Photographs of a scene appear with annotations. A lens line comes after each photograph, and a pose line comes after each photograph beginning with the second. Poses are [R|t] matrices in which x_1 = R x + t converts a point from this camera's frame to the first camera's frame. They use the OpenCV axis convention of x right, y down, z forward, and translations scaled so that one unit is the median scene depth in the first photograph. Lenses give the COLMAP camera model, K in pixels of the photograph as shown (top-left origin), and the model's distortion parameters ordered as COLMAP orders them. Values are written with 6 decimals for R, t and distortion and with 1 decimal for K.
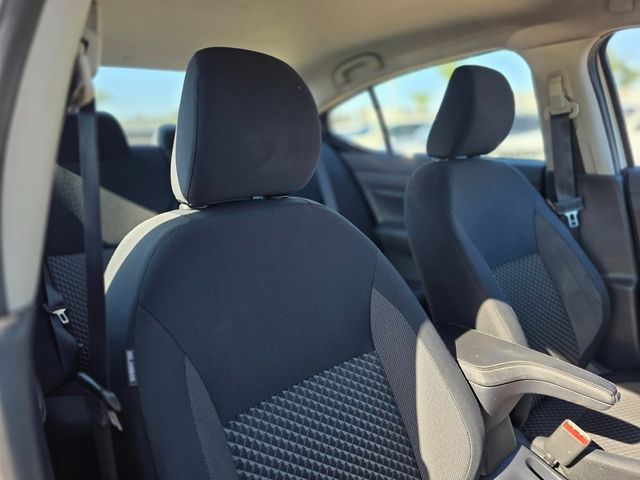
lens RADIAL K [[435.4, 0, 321.8], [0, 435.4, 252.5], [0, 0, 1]] dist [0.003159, 0.000665]
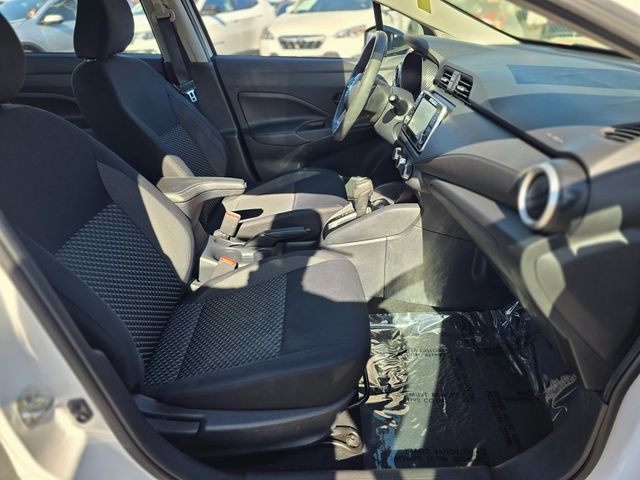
lens RADIAL K [[435.4, 0, 321.8], [0, 435.4, 252.5], [0, 0, 1]] dist [0.003159, 0.000665]
pose [[0.664896, -0.361904, 0.653406, -0.297508], [0.188919, 0.927819, 0.321653, 0.023701], [-0.722650, -0.090425, 0.685274, -0.385420]]
